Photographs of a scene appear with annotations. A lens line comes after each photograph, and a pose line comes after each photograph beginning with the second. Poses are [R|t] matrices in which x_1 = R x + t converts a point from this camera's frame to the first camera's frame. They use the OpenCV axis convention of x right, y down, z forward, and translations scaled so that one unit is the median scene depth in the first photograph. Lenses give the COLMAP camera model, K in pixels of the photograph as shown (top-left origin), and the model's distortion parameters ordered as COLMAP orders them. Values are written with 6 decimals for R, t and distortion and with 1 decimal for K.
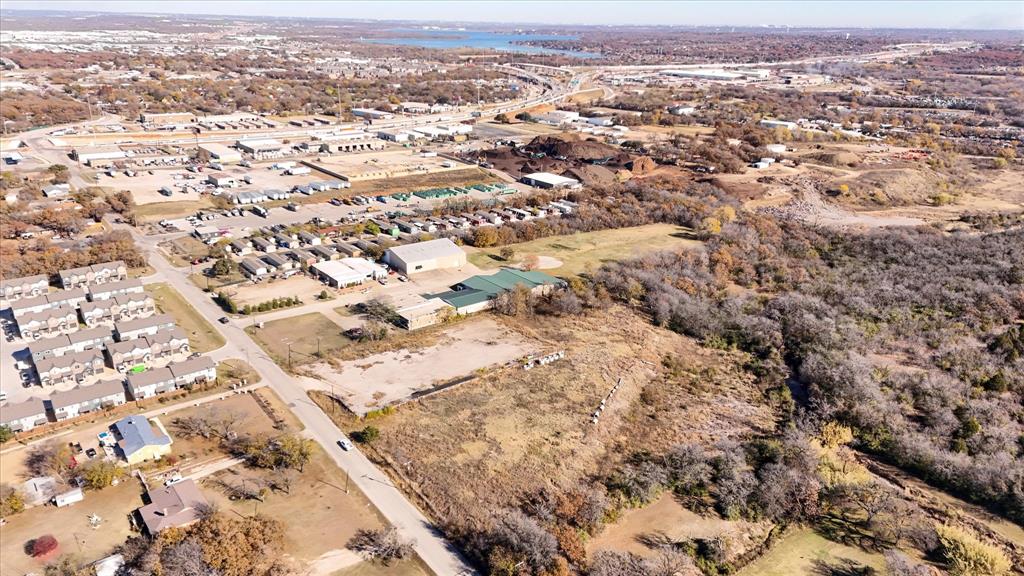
lens RADIAL K [[743.7, 0, 512.0], [0, 743.7, 288.0], [0, 0, 1]] dist [0.120371, -0.145258]
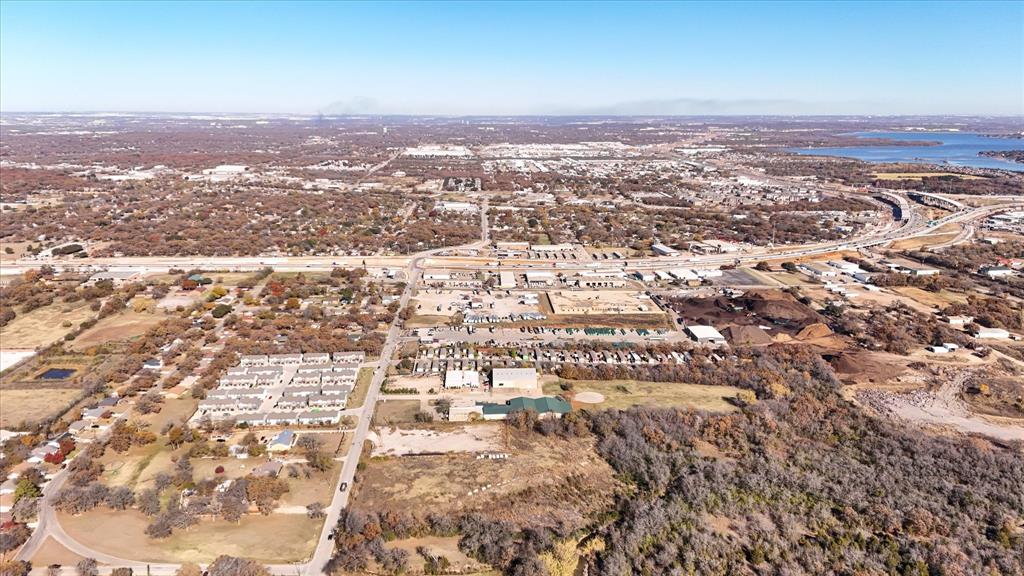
lens RADIAL K [[743.7, 0, 512.0], [0, 743.7, 288.0], [0, 0, 1]] dist [0.120371, -0.145258]
pose [[0.820449, 0.117724, -0.559468, 0.836281], [-0.181848, 0.981485, -0.060152, -0.153989], [0.542028, 0.151090, 0.826667, -0.352759]]
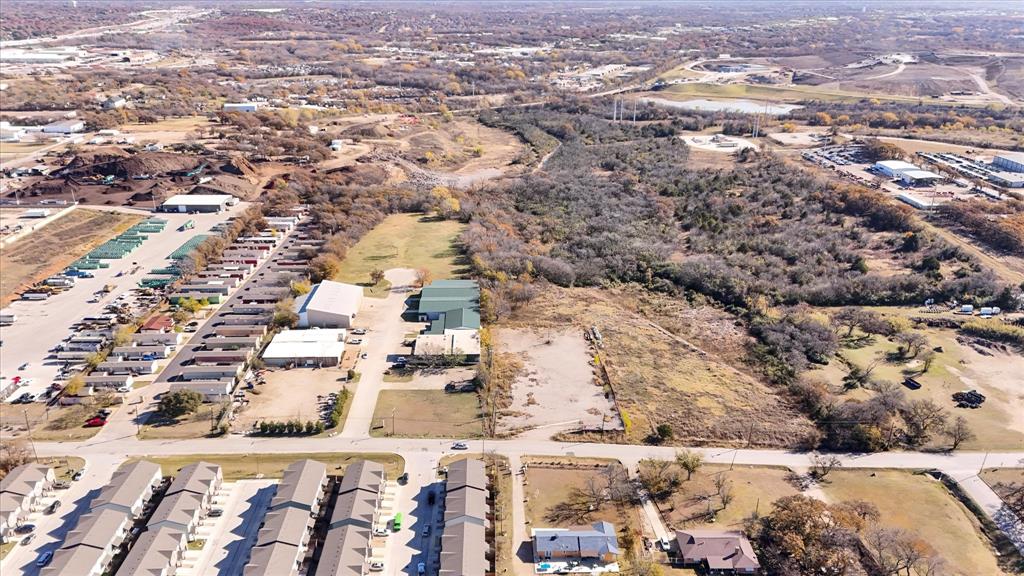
lens RADIAL K [[743.7, 0, 512.0], [0, 743.7, 288.0], [0, 0, 1]] dist [0.120371, -0.145258]
pose [[0.582488, -0.311087, 0.750954, -0.760756], [0.278213, 0.944367, 0.175409, -0.183713], [-0.763744, 0.106752, 0.636631, 0.310958]]
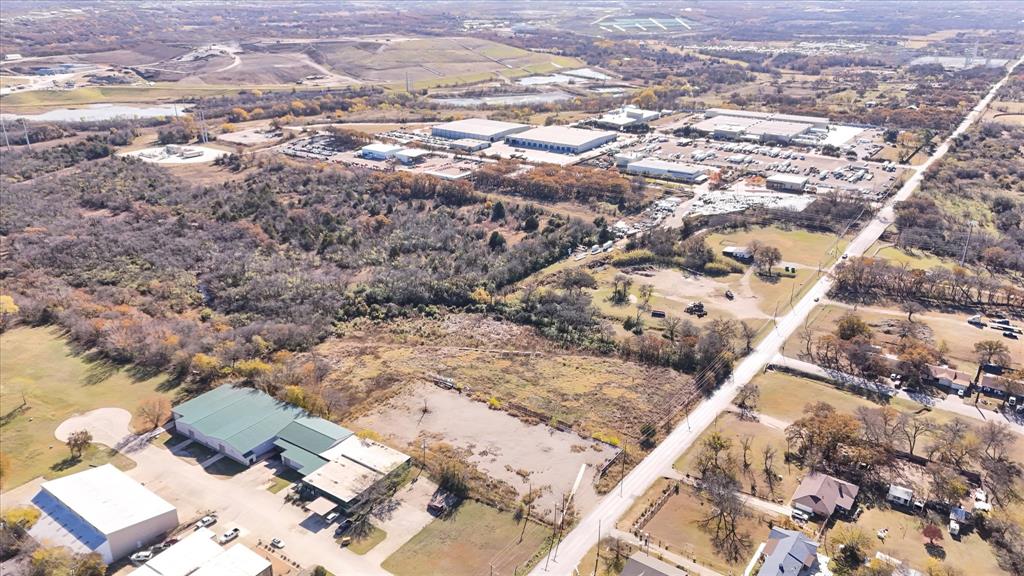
lens RADIAL K [[743.7, 0, 512.0], [0, 743.7, 288.0], [0, 0, 1]] dist [0.120371, -0.145258]
pose [[-0.294292, -0.373526, 0.879699, -0.715010], [0.312467, 0.832270, 0.457920, -0.383811], [-0.903192, 0.409639, -0.128216, 0.865251]]
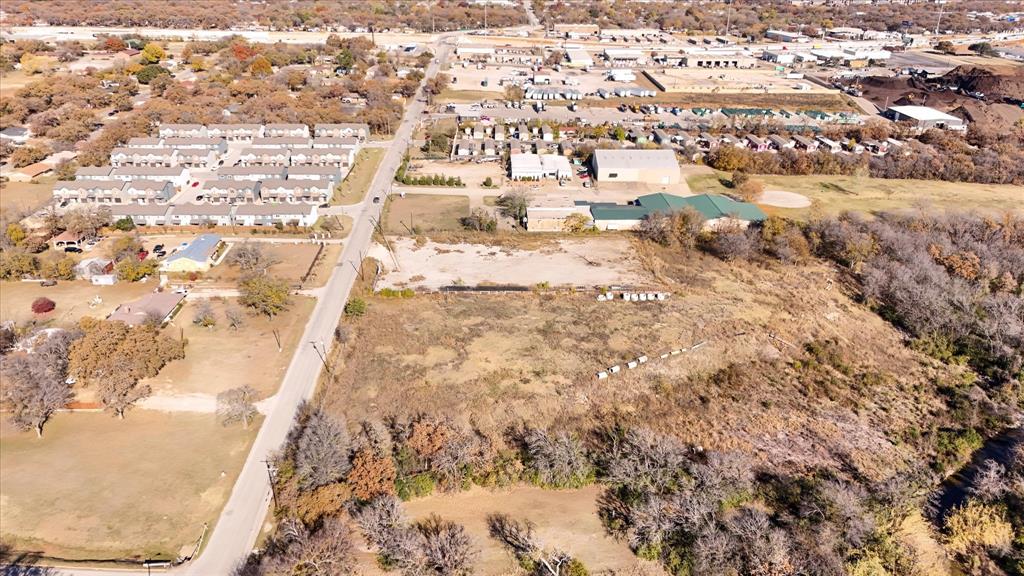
lens RADIAL K [[743.7, 0, 512.0], [0, 743.7, 288.0], [0, 0, 1]] dist [0.120371, -0.145258]
pose [[0.802061, 0.239280, -0.547215, 0.318407], [-0.201305, 0.970930, 0.129501, 0.011434], [0.562294, 0.006289, 0.826913, 0.247687]]
